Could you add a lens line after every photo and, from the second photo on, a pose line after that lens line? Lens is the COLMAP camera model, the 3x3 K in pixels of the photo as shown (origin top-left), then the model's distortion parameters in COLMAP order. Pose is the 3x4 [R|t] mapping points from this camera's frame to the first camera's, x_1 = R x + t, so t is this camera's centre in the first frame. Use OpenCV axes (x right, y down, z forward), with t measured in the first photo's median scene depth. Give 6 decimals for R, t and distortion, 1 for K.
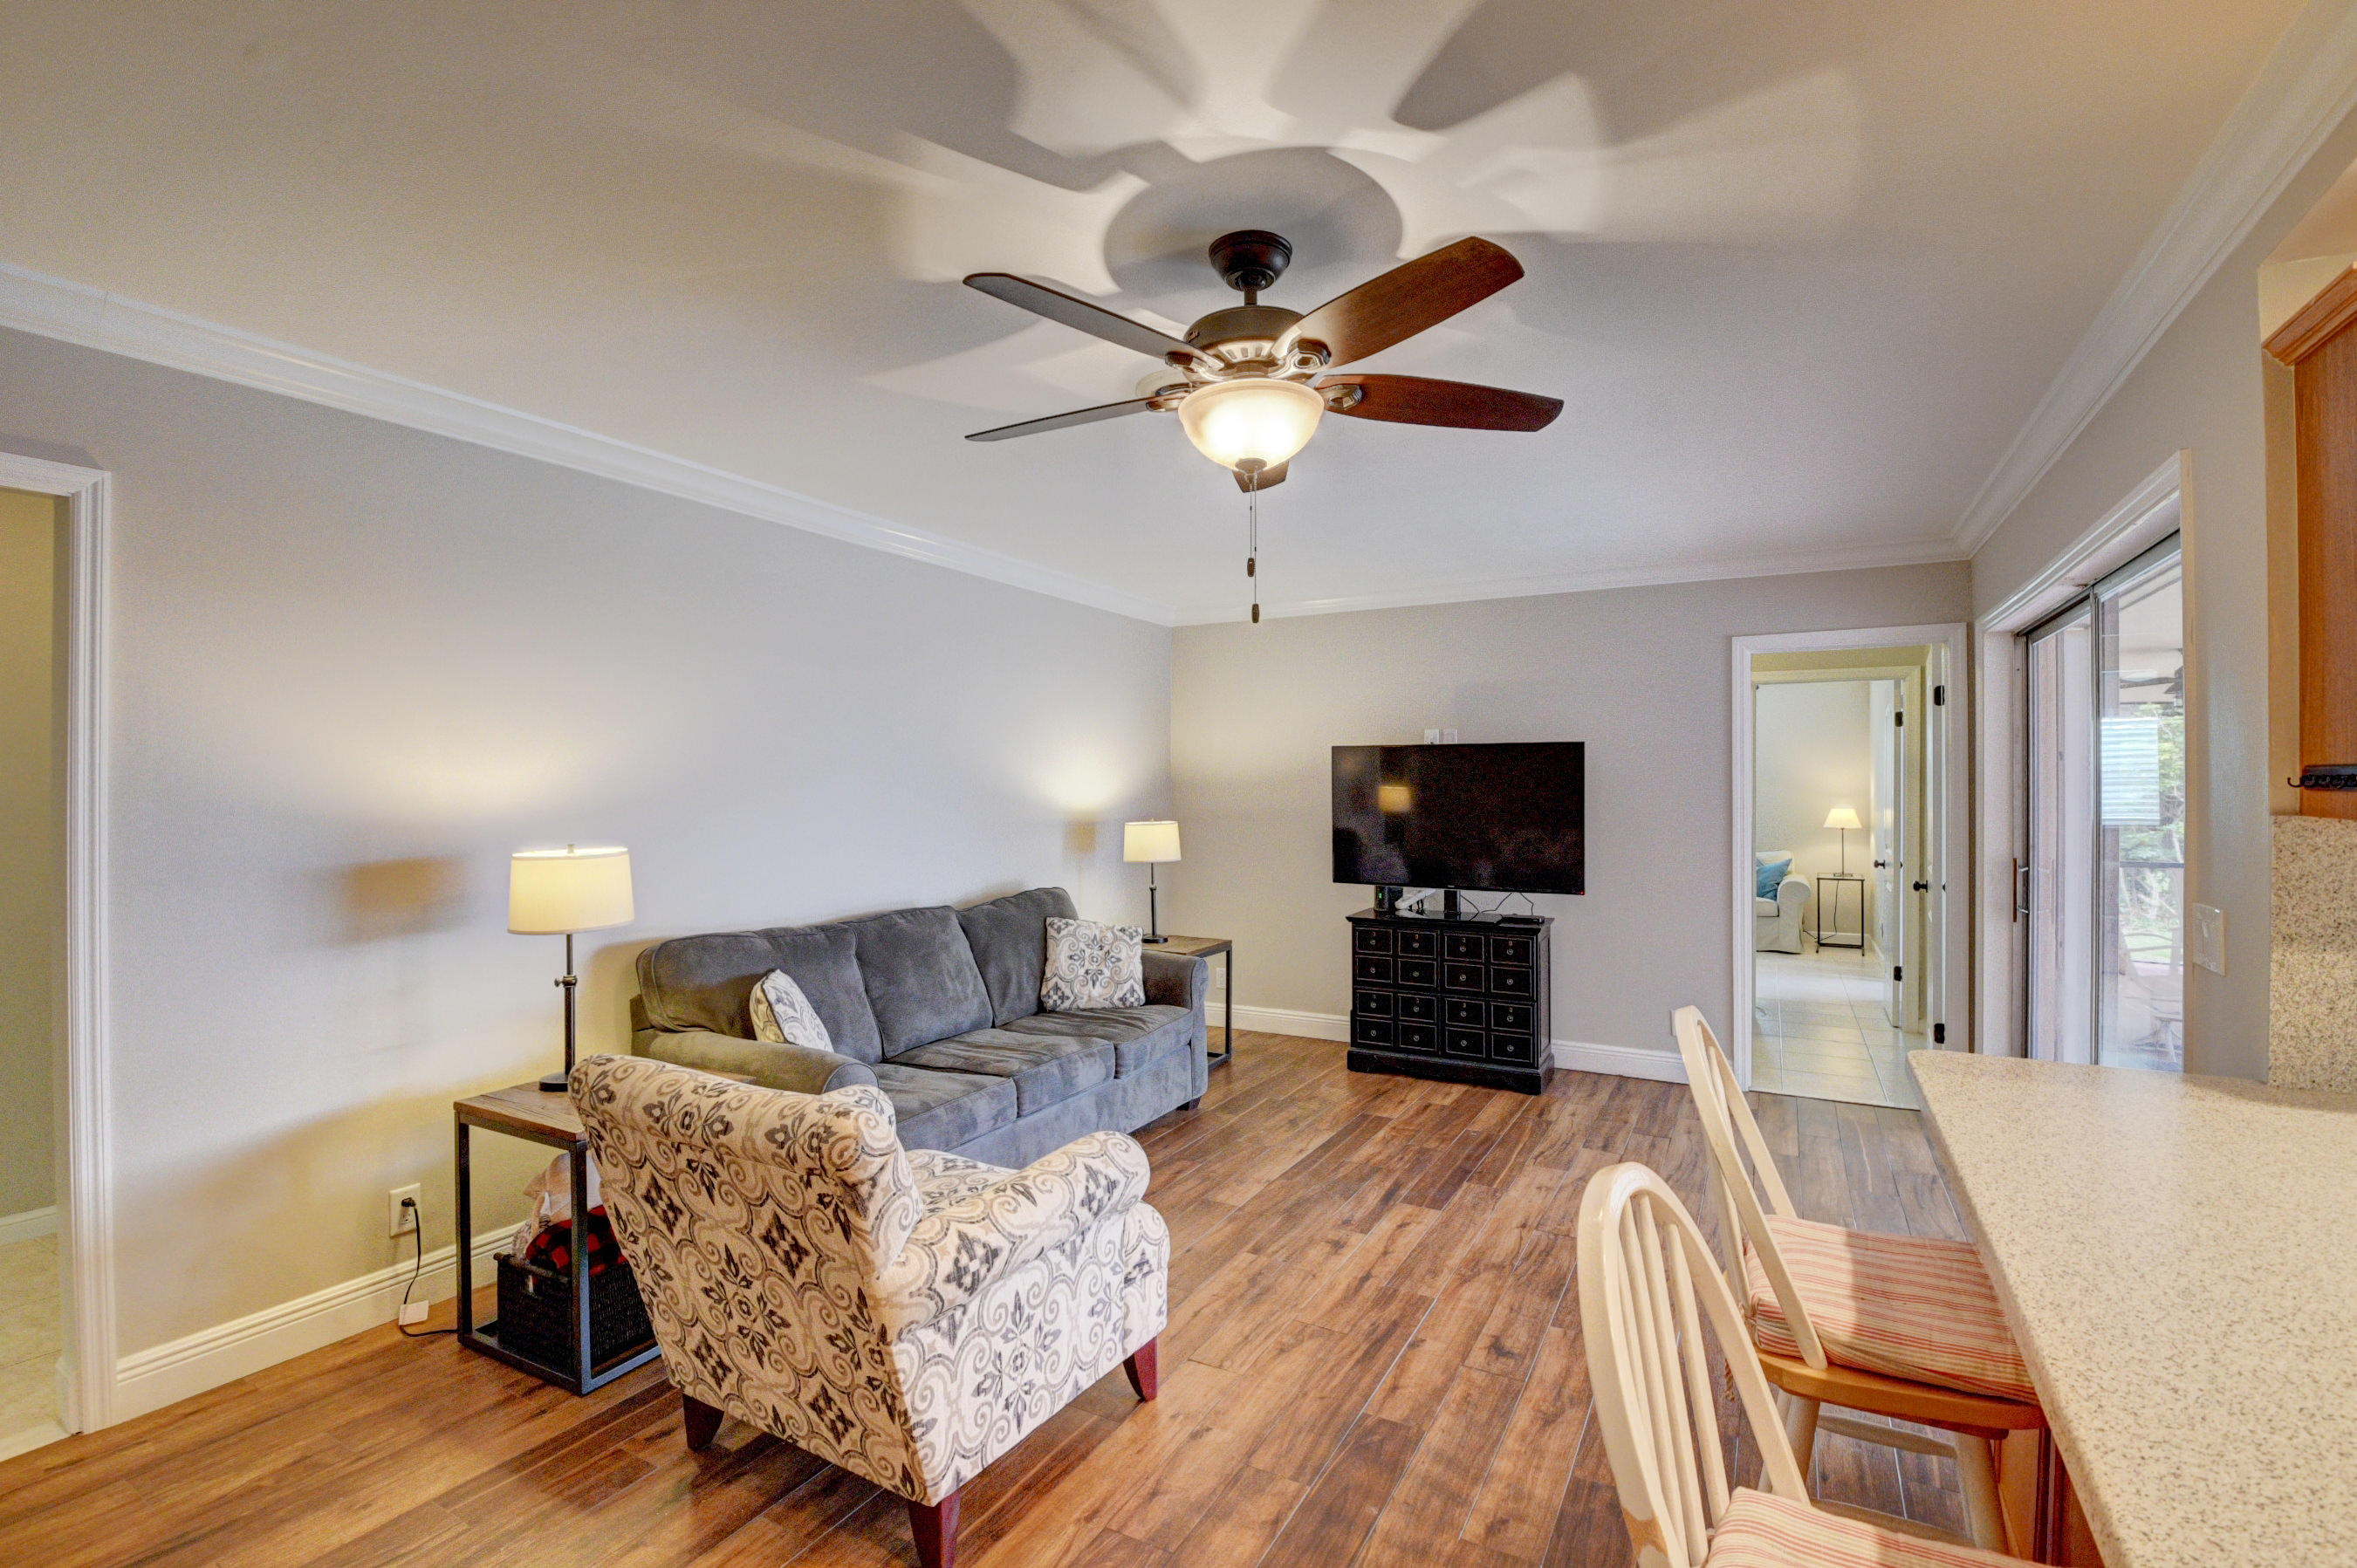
lens RADIAL K [[1055.9, 0, 1178.5], [0, 1055.9, 784.0], [0, 0, 1]] dist [-0.002439, -0.011150]
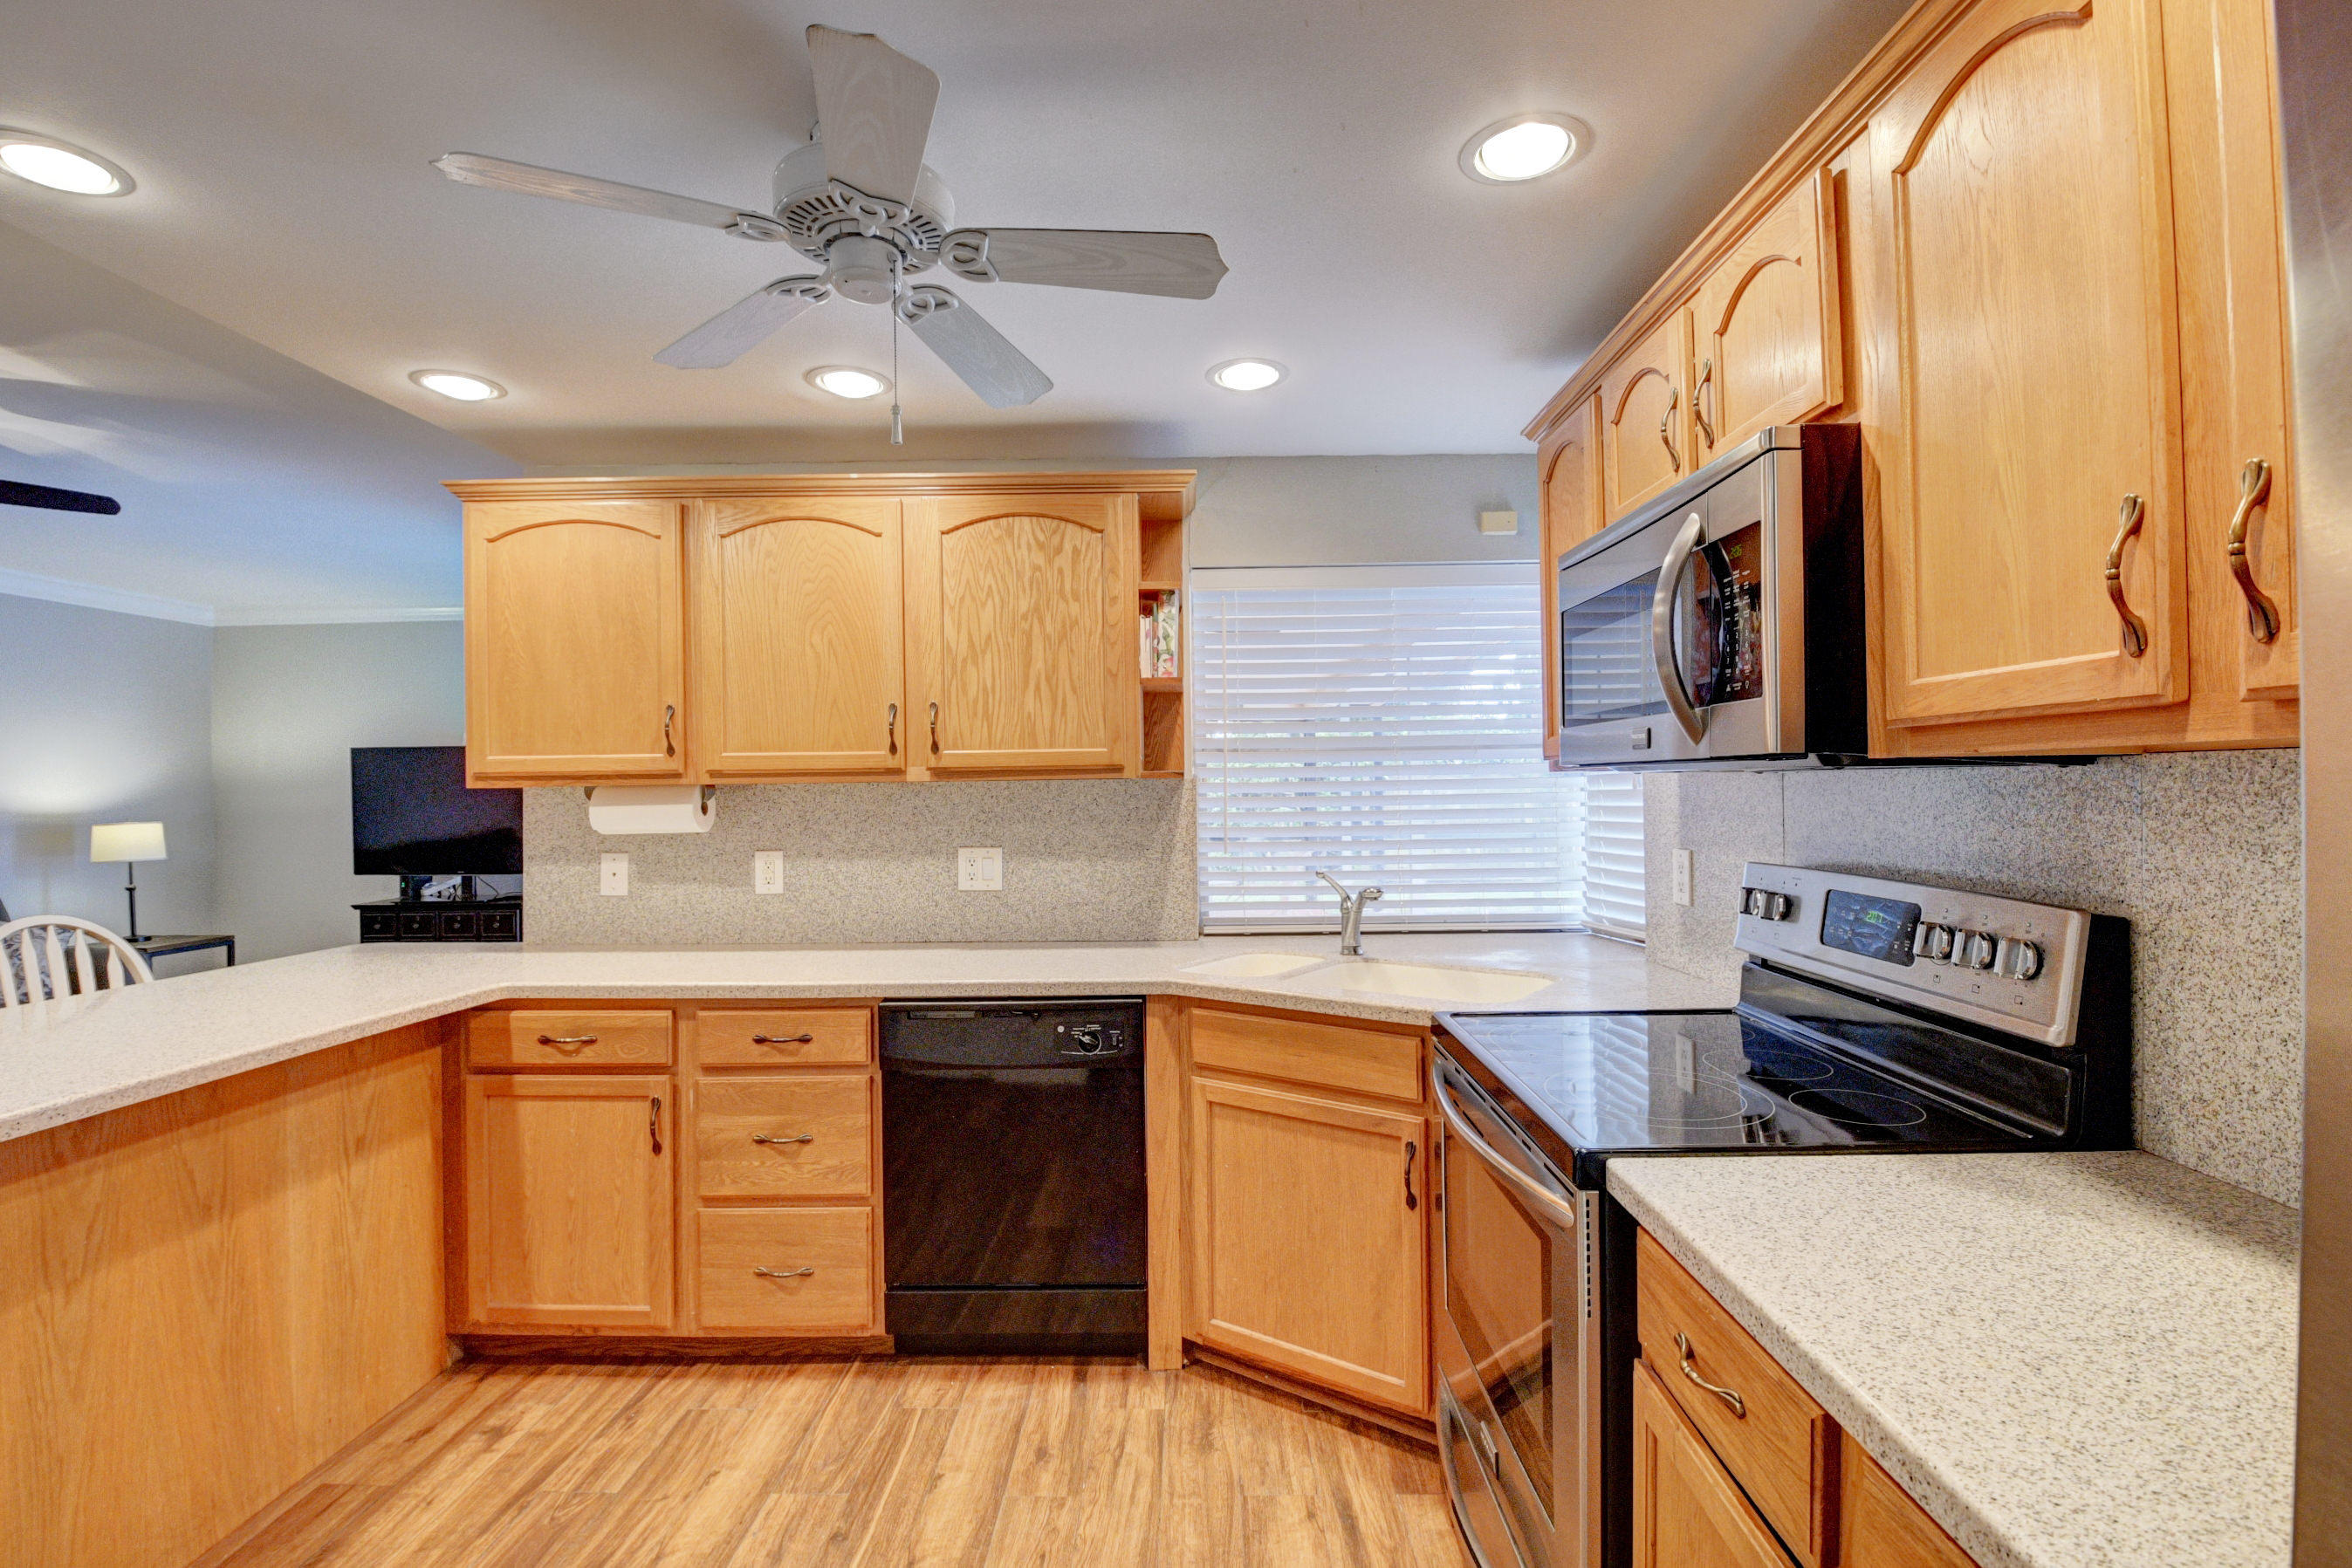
lens RADIAL K [[1056.5, 0, 1181.7], [0, 1056.5, 778.9], [0, 0, 1]] dist [0.016312, -0.026386]
pose [[0.884489, -0.011003, 0.466432, 2.079854], [0.011869, 0.999929, 0.001082, 0.026037], [-0.466411, 0.004579, 0.884556, -1.831035]]
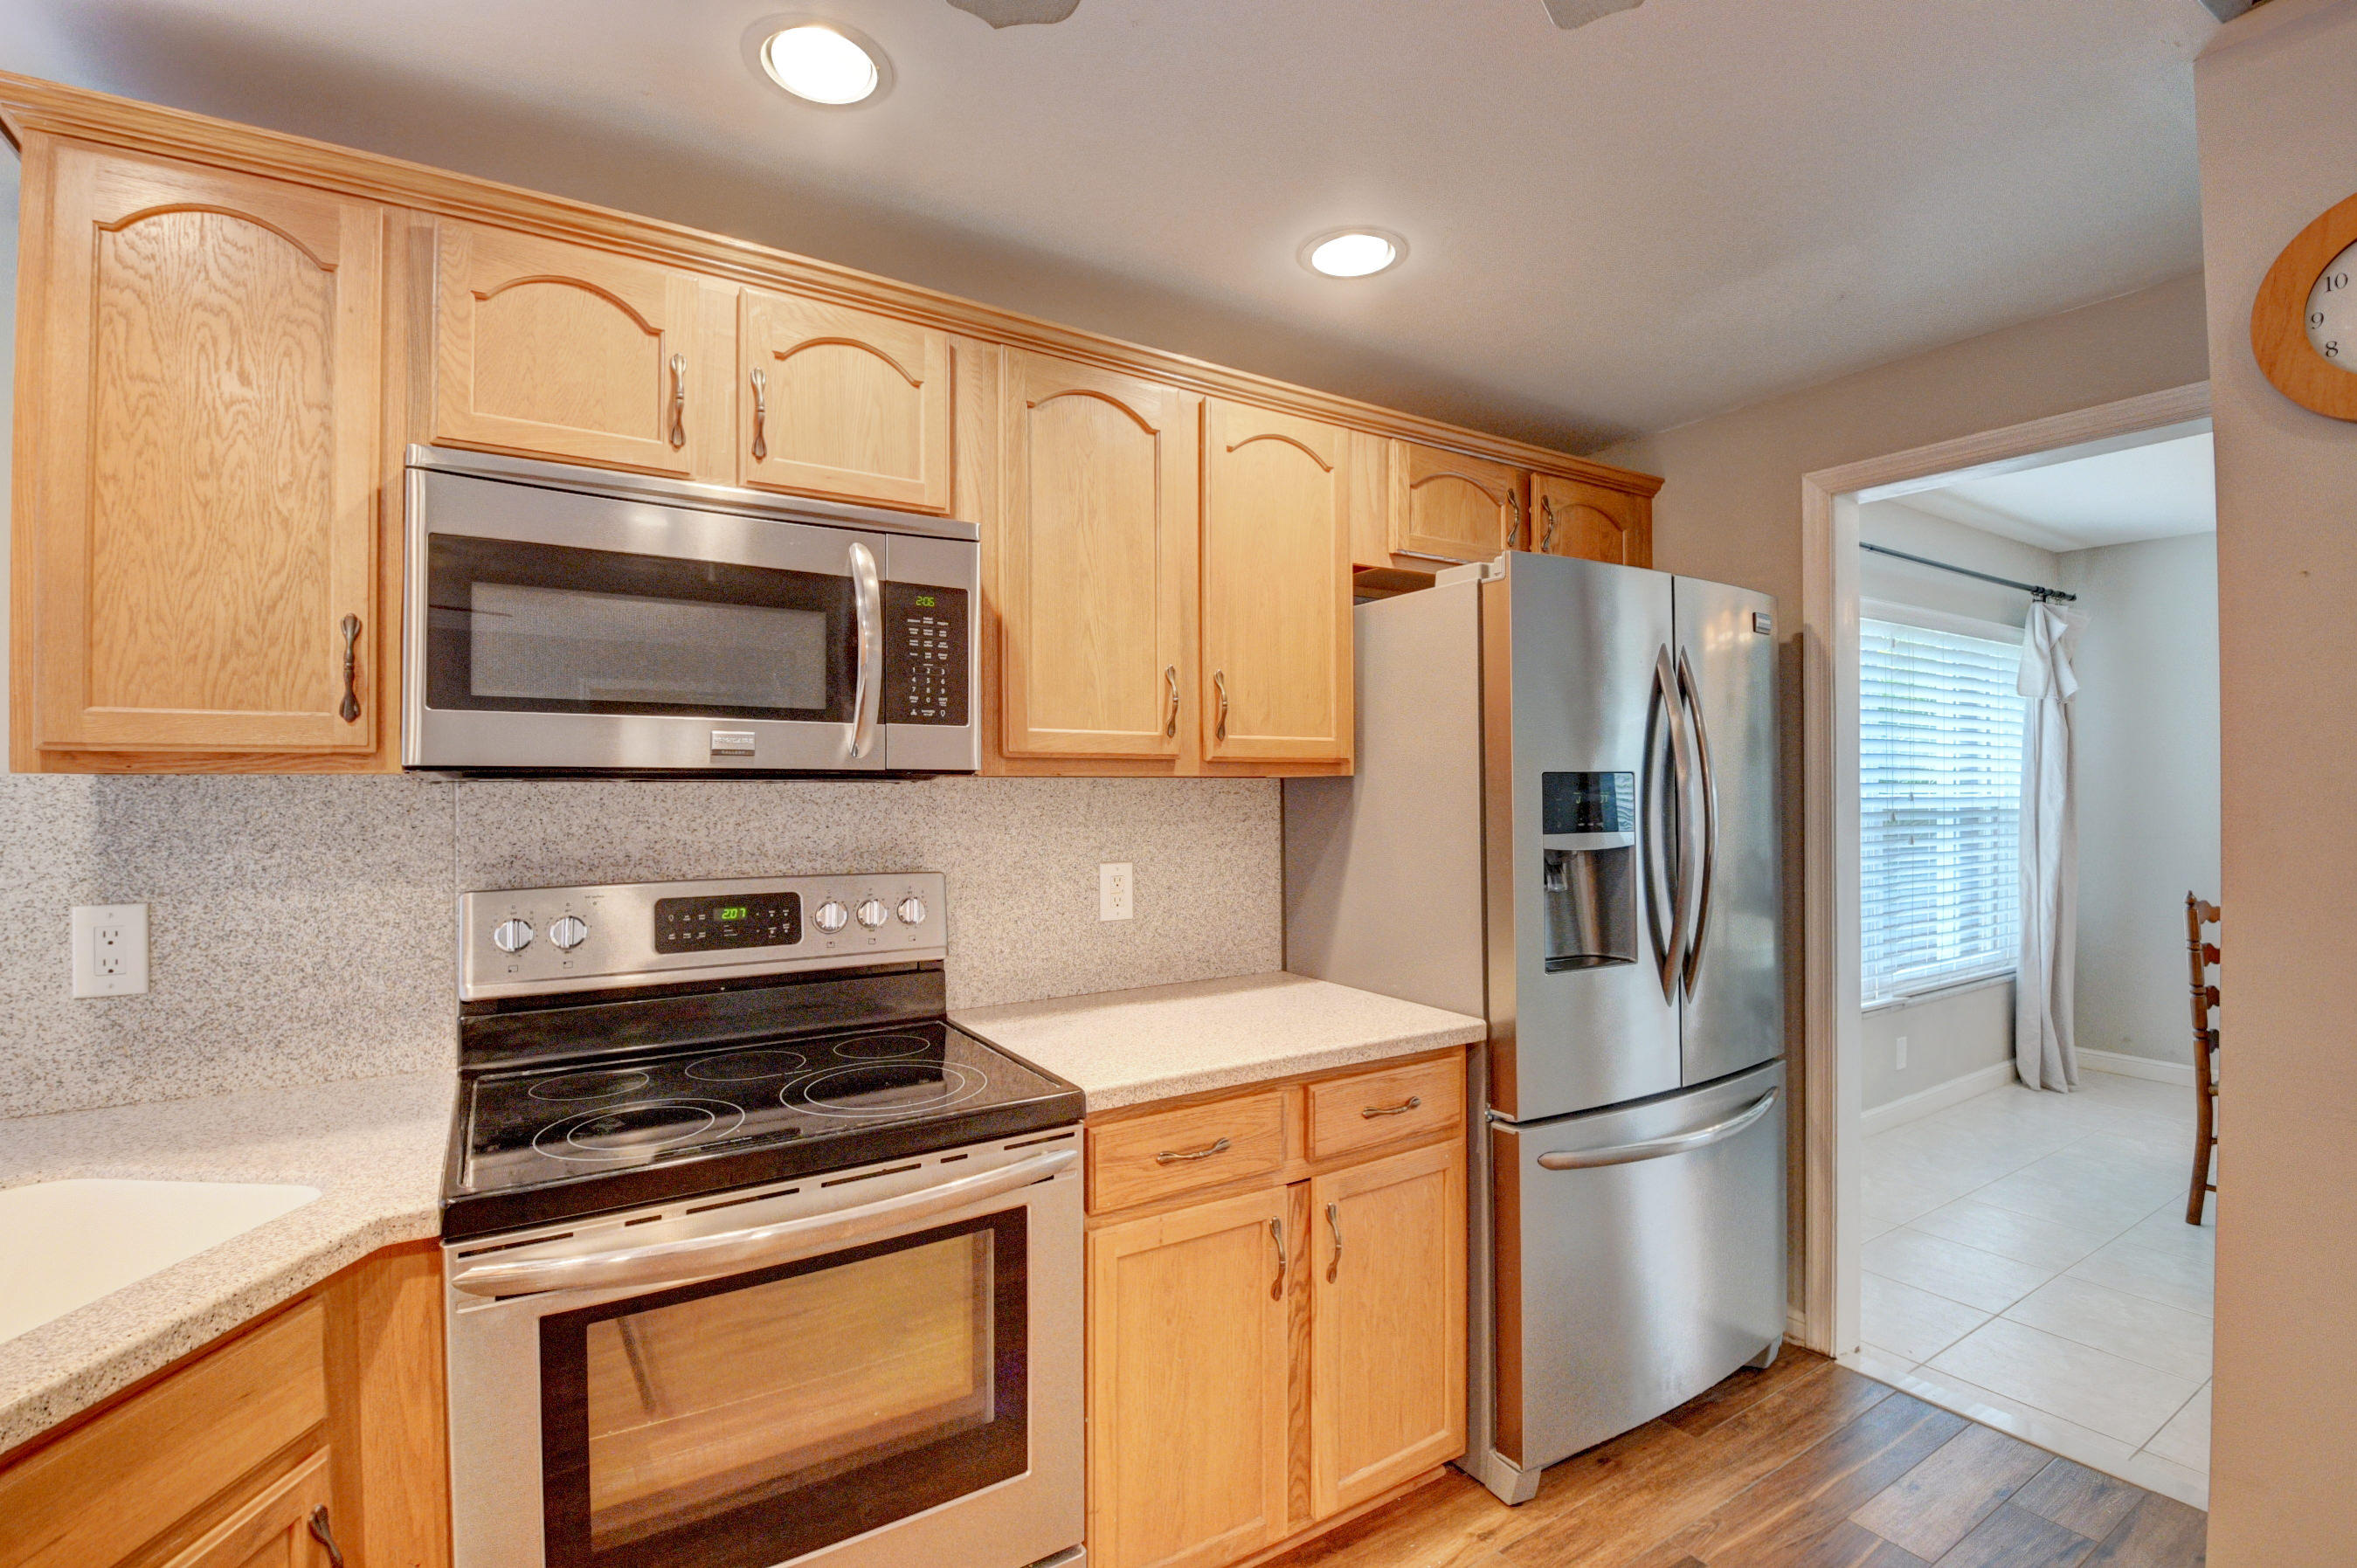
lens RADIAL K [[1058.8, 0, 1184.2], [0, 1058.8, 778.9], [0, 0, 1]] dist [0.016312, -0.026386]
pose [[-0.877761, 0.002146, 0.479095, 2.207764], [-0.004116, 0.999919, -0.012019, 0.038116], [-0.479082, -0.012522, -0.877681, 0.256302]]
